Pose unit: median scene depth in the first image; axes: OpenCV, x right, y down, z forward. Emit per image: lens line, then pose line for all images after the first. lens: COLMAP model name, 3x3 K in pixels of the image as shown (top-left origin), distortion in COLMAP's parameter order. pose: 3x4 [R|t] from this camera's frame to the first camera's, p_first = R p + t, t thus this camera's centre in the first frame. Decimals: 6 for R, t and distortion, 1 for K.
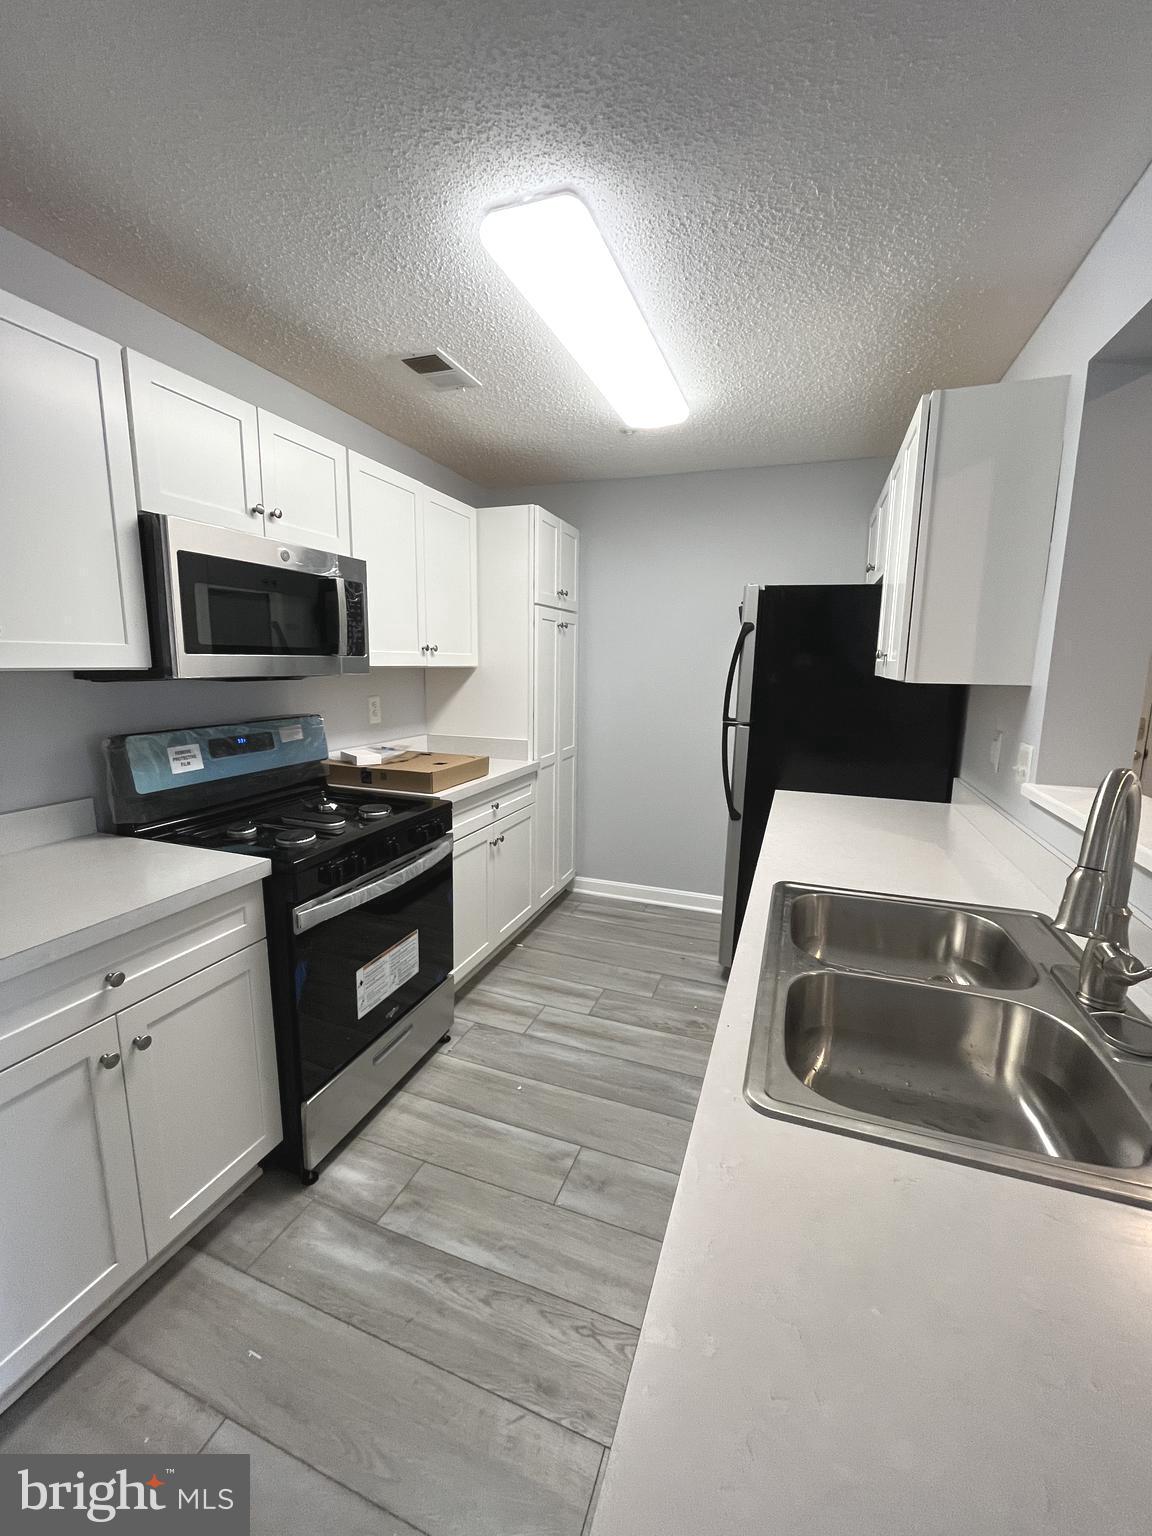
lens RADIAL K [[626.0, 0, 573.1], [0, 626.0, 767.9], [0, 0, 1]] dist [-0.003192, 0.000706]
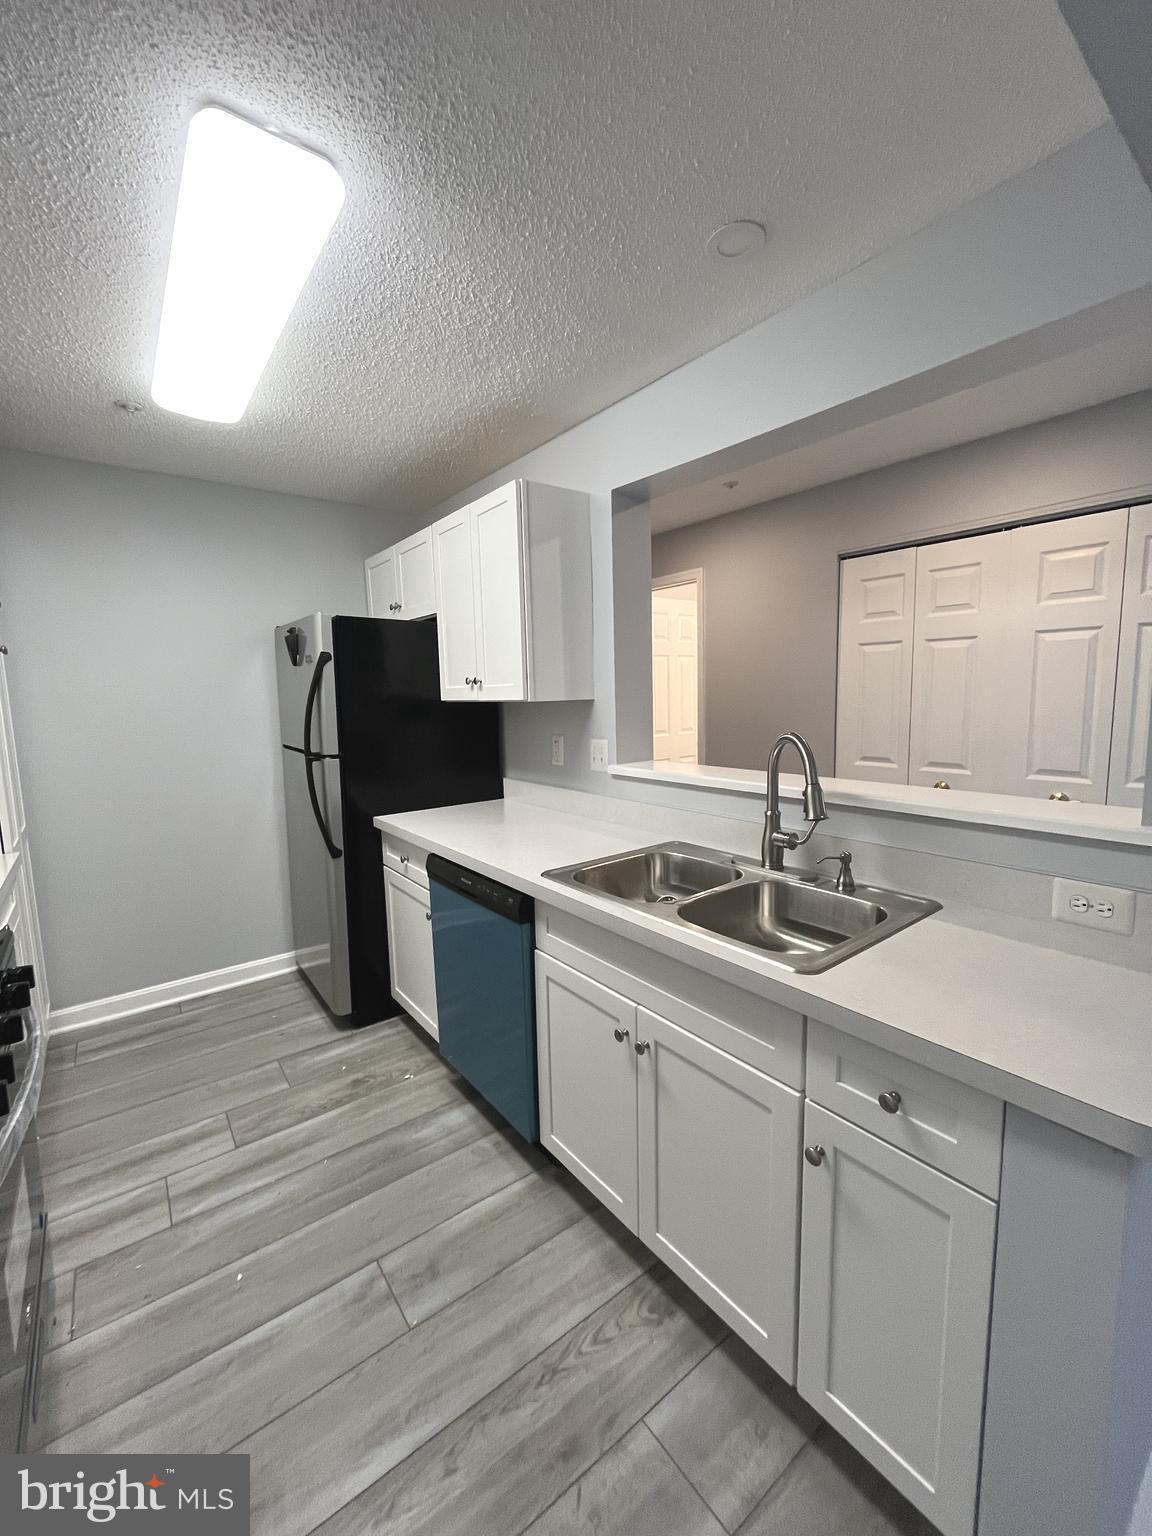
lens RADIAL K [[626.0, 0, 573.1], [0, 626.0, 767.9], [0, 0, 1]] dist [-0.003192, 0.000706]
pose [[0.533710, -0.128134, 0.835904, -0.374512], [0.174526, 0.983865, 0.039383, -0.029369], [-0.827463, 0.124868, 0.547461, 0.189432]]
